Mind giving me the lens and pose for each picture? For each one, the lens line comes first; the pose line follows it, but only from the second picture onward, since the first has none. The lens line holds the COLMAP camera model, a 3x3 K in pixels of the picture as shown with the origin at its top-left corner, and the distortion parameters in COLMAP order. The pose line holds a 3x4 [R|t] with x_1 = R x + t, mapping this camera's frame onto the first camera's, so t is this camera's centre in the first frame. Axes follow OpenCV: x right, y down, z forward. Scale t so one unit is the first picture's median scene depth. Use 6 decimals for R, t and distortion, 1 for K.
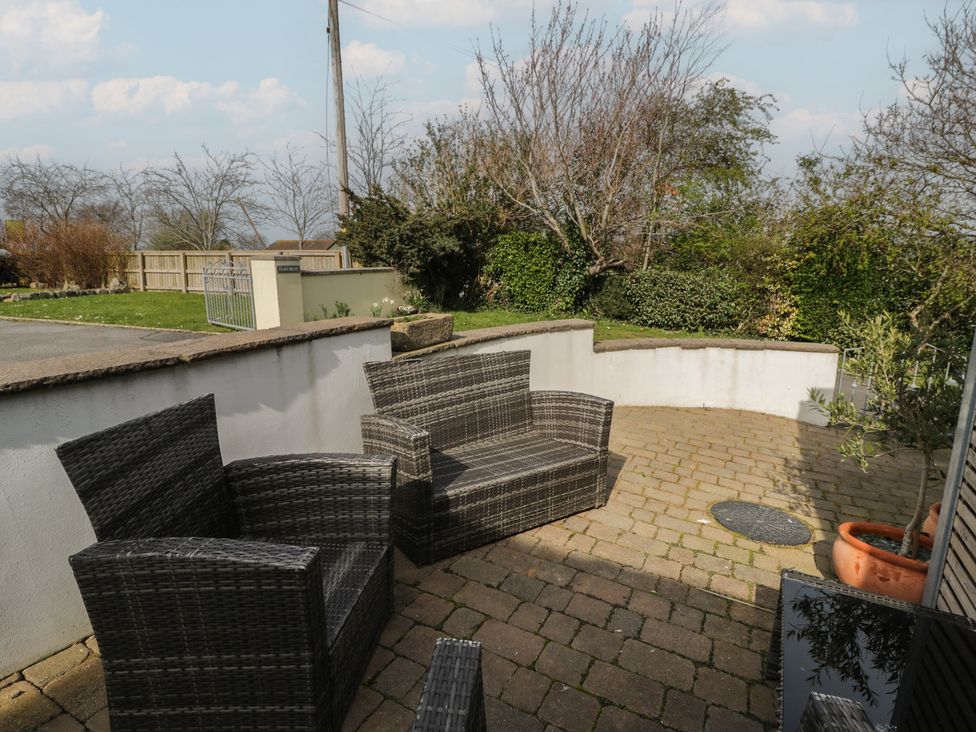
lens RADIAL K [[485.5, 0, 497.4], [0, 485.5, 361.0], [0, 0, 1]] dist [0.003633, -0.011224]
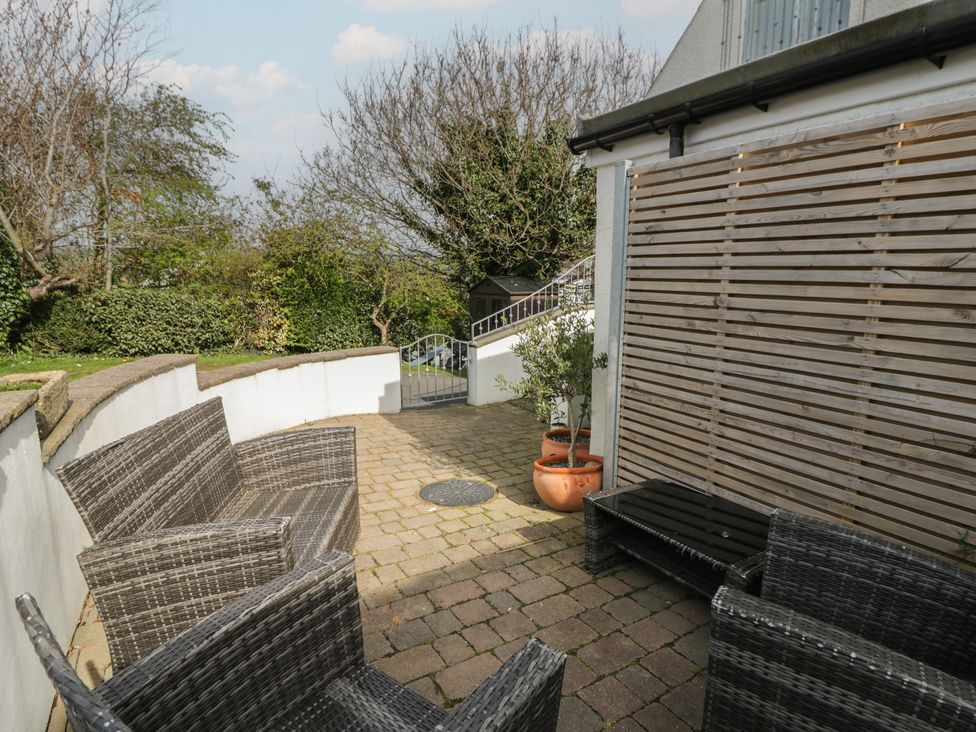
lens RADIAL K [[485.5, 0, 497.4], [0, 485.5, 361.0], [0, 0, 1]] dist [0.003633, -0.011224]
pose [[0.563283, -0.153713, 0.811840, -0.154188], [0.178848, 0.981932, 0.061827, -0.023297], [-0.806676, 0.110370, 0.580597, 0.076659]]
